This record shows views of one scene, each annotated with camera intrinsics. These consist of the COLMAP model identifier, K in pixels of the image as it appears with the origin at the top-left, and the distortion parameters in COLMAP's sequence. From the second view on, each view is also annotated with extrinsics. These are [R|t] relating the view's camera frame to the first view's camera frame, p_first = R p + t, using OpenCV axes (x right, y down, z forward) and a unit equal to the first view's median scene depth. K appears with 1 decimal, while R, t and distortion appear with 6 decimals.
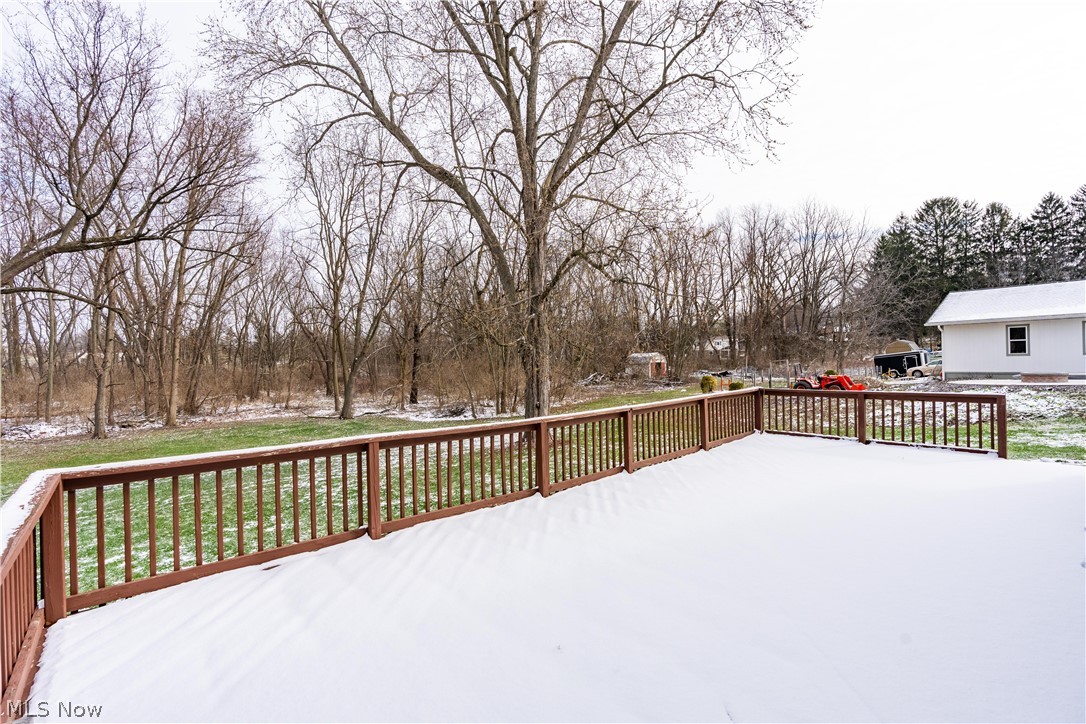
lens RADIAL K [[499.8, 0, 541.8], [0, 499.8, 360.8], [0, 0, 1]] dist [-0.001219, -0.000058]
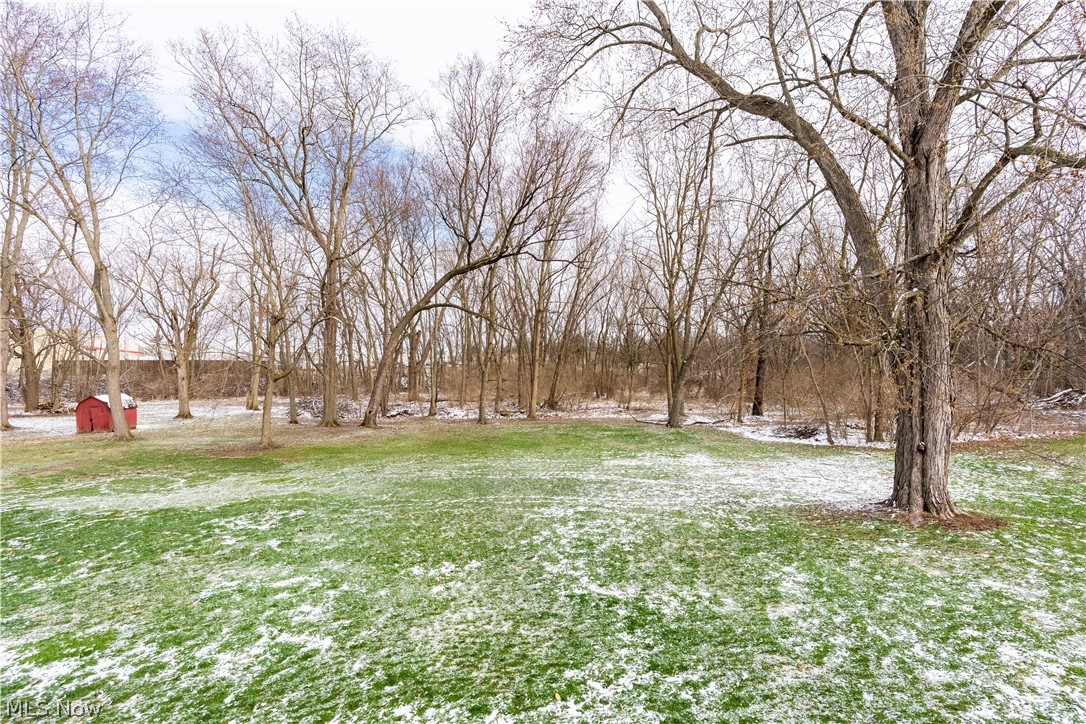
lens RADIAL K [[488.3, 0, 548.3], [0, 488.3, 360.9], [0, 0, 1]] dist [-0.002001, 0.001063]
pose [[0.757990, 0.011387, -0.652167, 0.027231], [-0.014115, 0.999900, 0.001053, -0.004422], [0.652113, 0.008407, 0.758075, 0.264140]]
